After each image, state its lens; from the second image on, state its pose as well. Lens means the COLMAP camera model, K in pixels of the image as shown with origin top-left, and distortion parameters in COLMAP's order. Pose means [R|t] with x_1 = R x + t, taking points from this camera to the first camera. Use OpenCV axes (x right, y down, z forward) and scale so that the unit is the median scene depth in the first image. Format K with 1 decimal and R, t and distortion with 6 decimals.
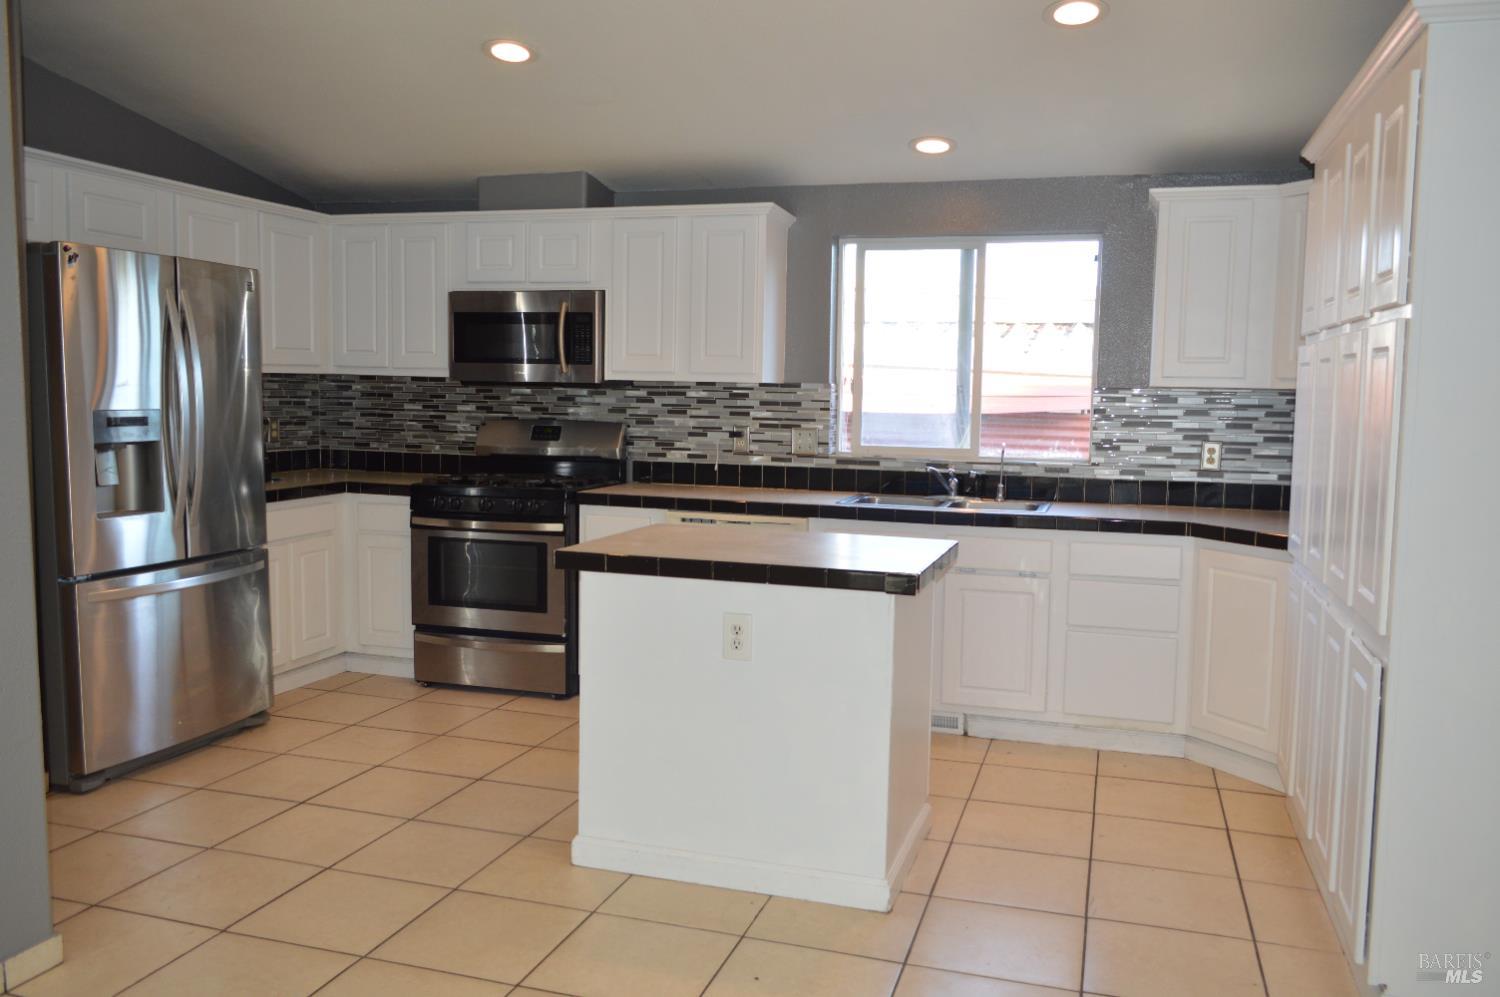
lens RADIAL K [[1181.8, 0, 743.4], [0, 1181.8, 499.7], [0, 0, 1]] dist [-0.021879, 0.007754]
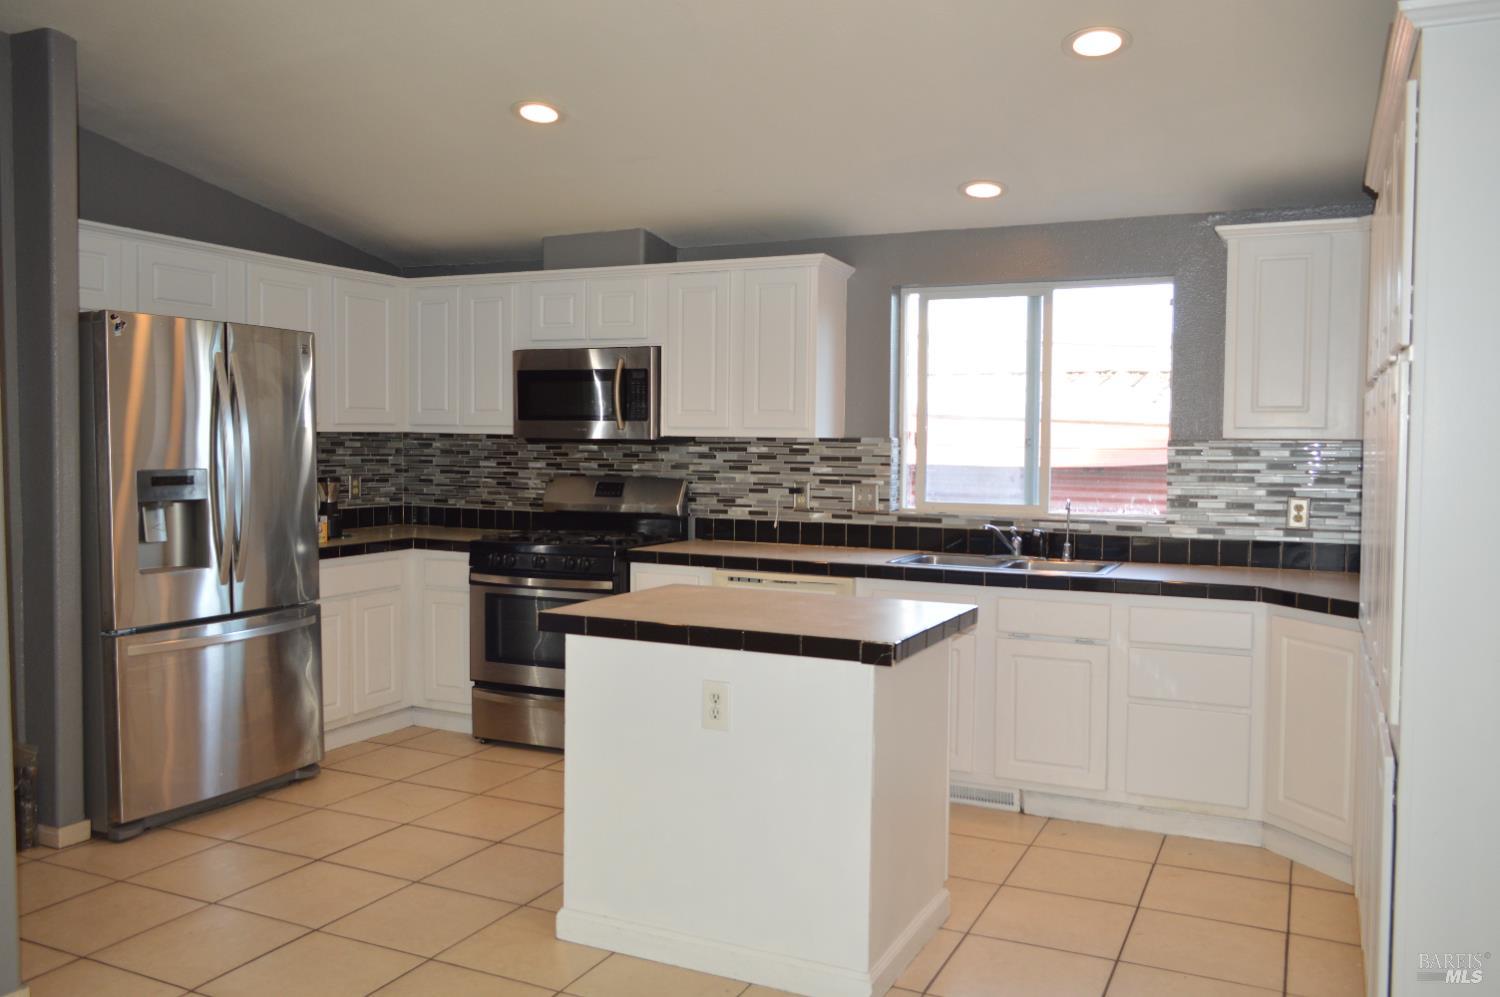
lens RADIAL K [[1181.8, 0, 742.3], [0, 1181.8, 496.2], [0, 0, 1]] dist [-0.021879, 0.007754]
pose [[0.990248, -0.001529, -0.139305, 0.094200], [-0.005121, 0.998864, -0.047370, -0.004808], [0.139219, 0.047621, 0.989116, 0.034103]]
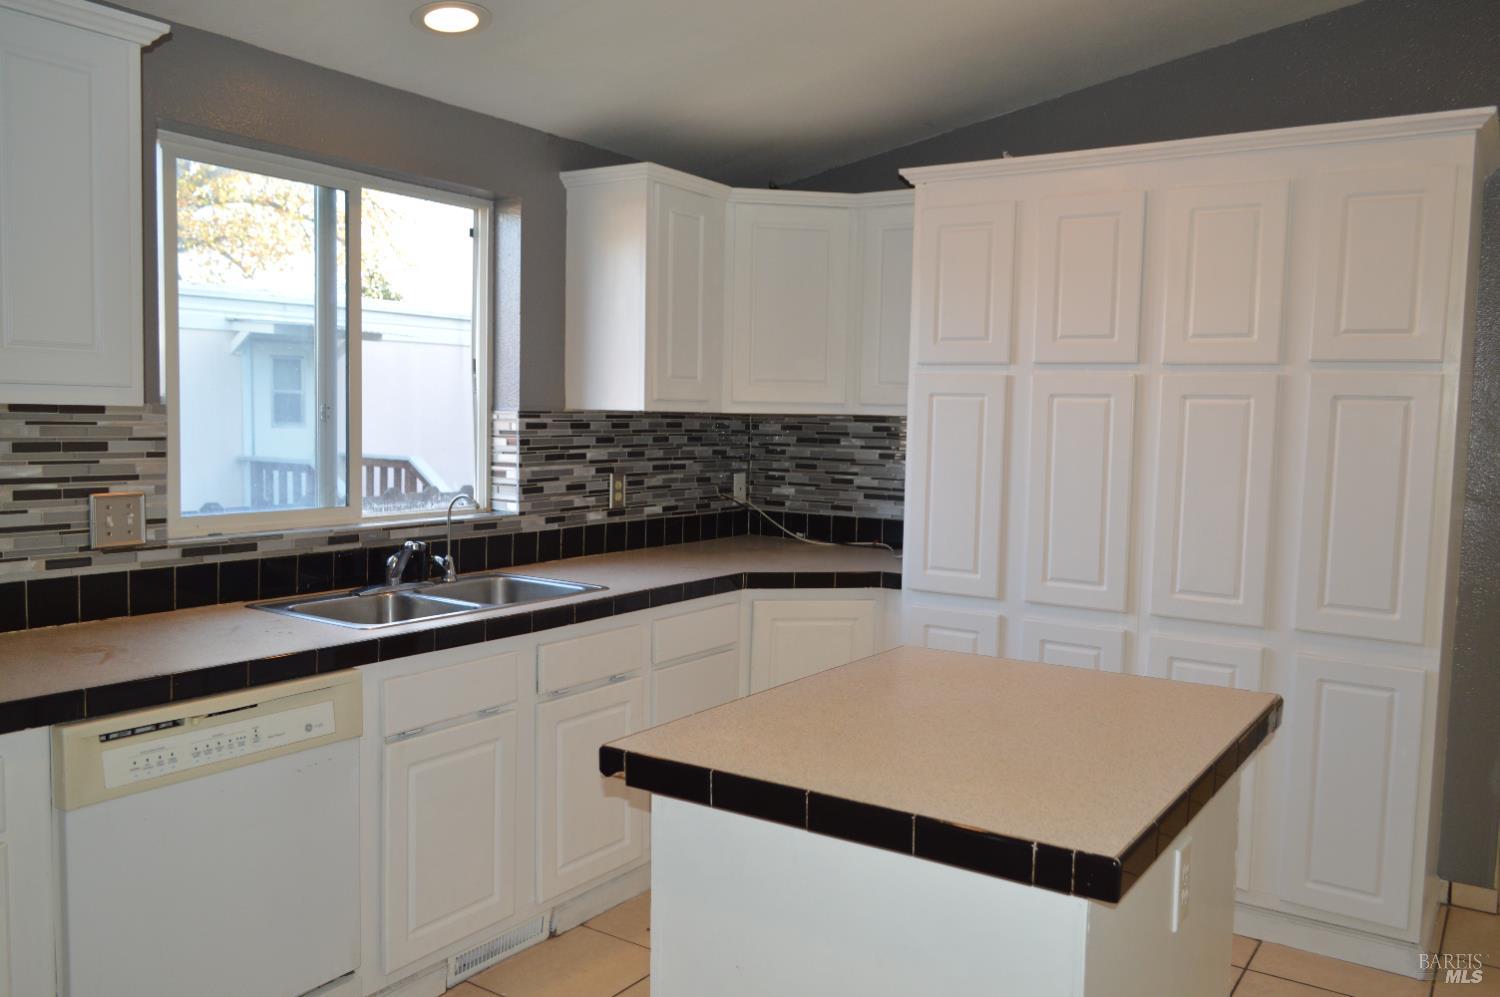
lens RADIAL K [[1181.8, 0, 748.6], [0, 1181.8, 494.0], [0, 0, 1]] dist [-0.021879, 0.007754]
pose [[0.274092, -0.077068, 0.958611, -0.378447], [0.073098, 0.995570, 0.059139, -0.076326], [-0.958921, 0.053863, 0.278511, 0.658277]]
